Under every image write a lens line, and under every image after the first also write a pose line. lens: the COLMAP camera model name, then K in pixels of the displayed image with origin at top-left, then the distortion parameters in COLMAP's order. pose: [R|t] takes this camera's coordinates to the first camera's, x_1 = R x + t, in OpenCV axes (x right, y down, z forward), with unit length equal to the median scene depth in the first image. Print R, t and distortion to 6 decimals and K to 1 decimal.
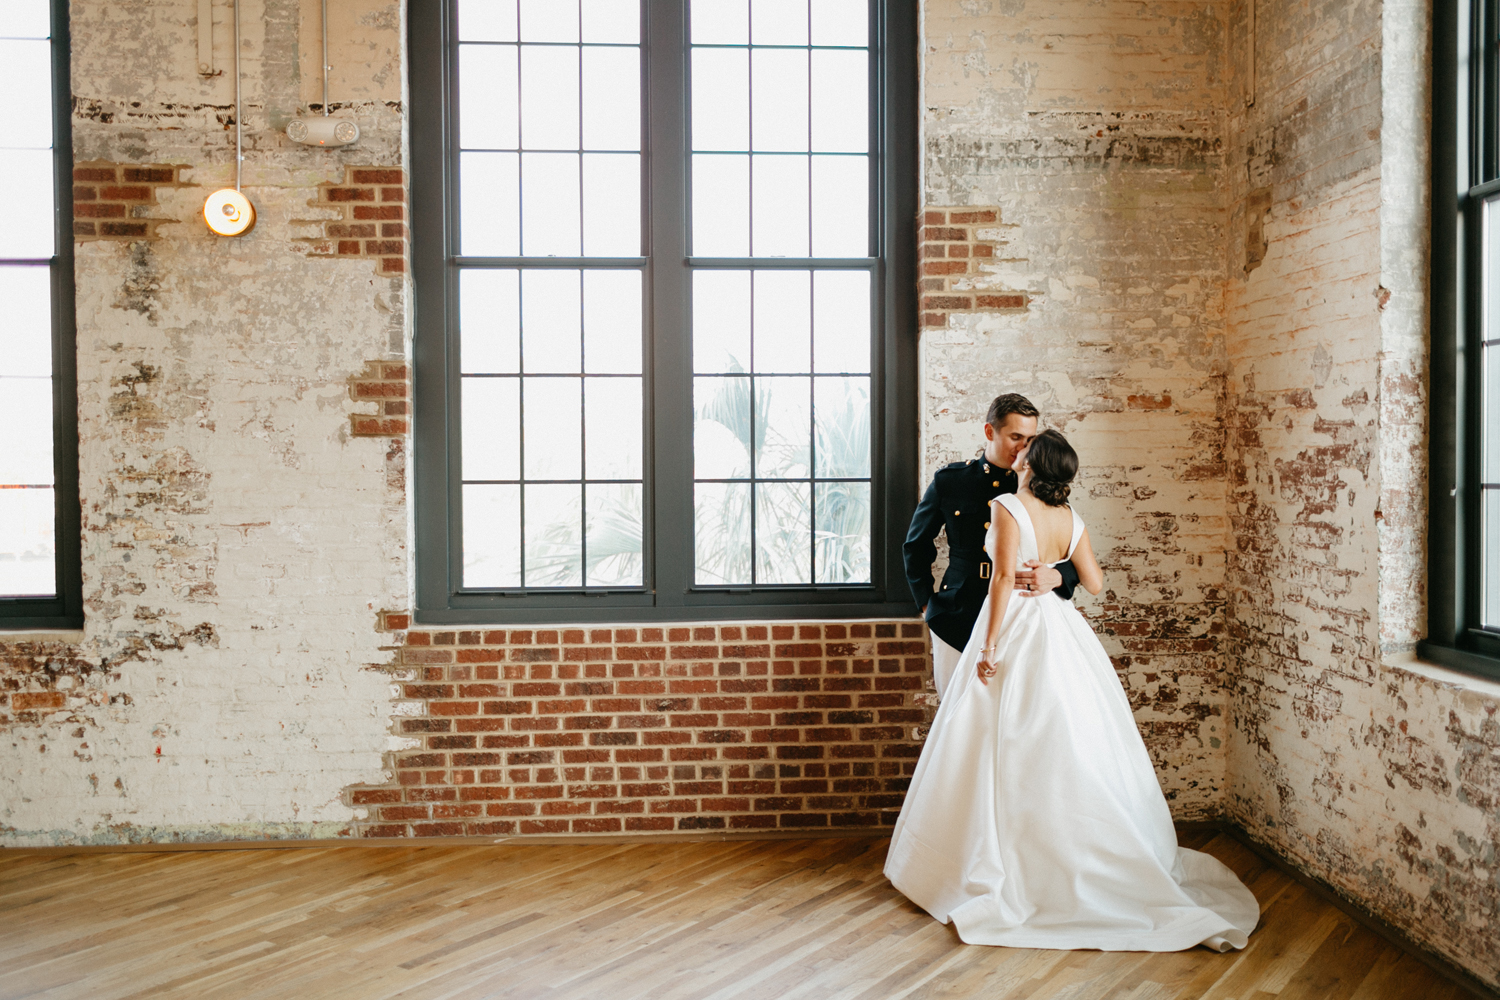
lens RADIAL K [[1466.8, 0, 747.5], [0, 1466.8, 507.4], [0, 0, 1]] dist [-0.006980, 0.000000]
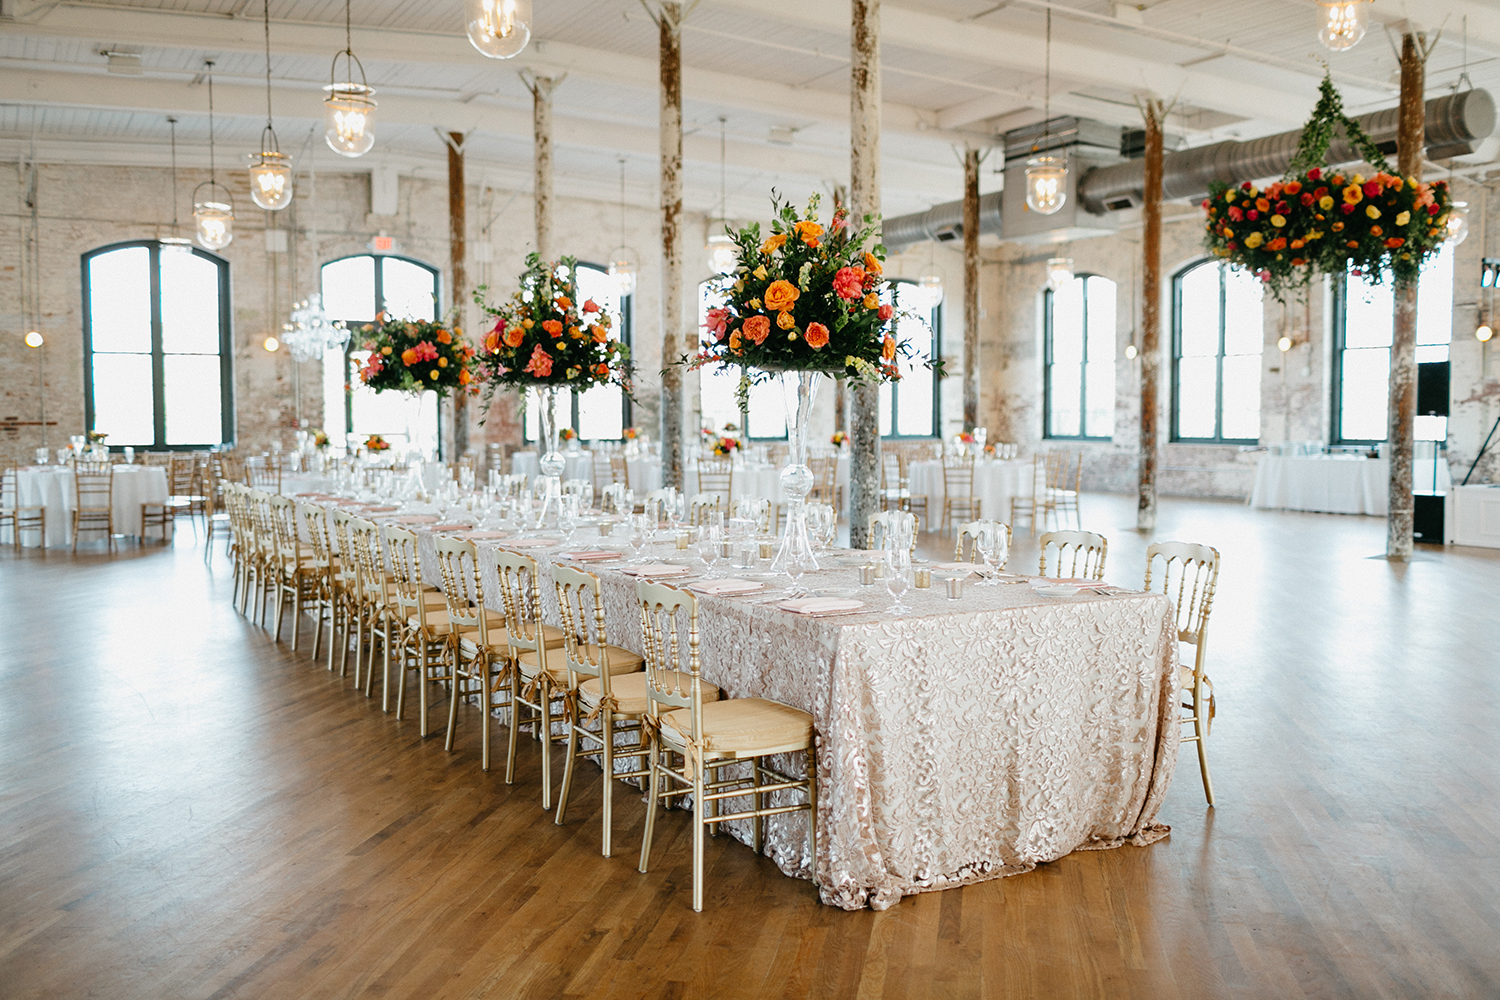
lens RADIAL K [[1466.8, 0, 749.1], [0, 1466.8, 497.0], [0, 0, 1]] dist [-0.006980, 0.000000]
pose [[0.909845, -0.021050, 0.414414, -2.531552], [0.009753, 0.999521, 0.029357, 0.118449], [-0.414834, -0.022669, 0.909615, -3.209035]]
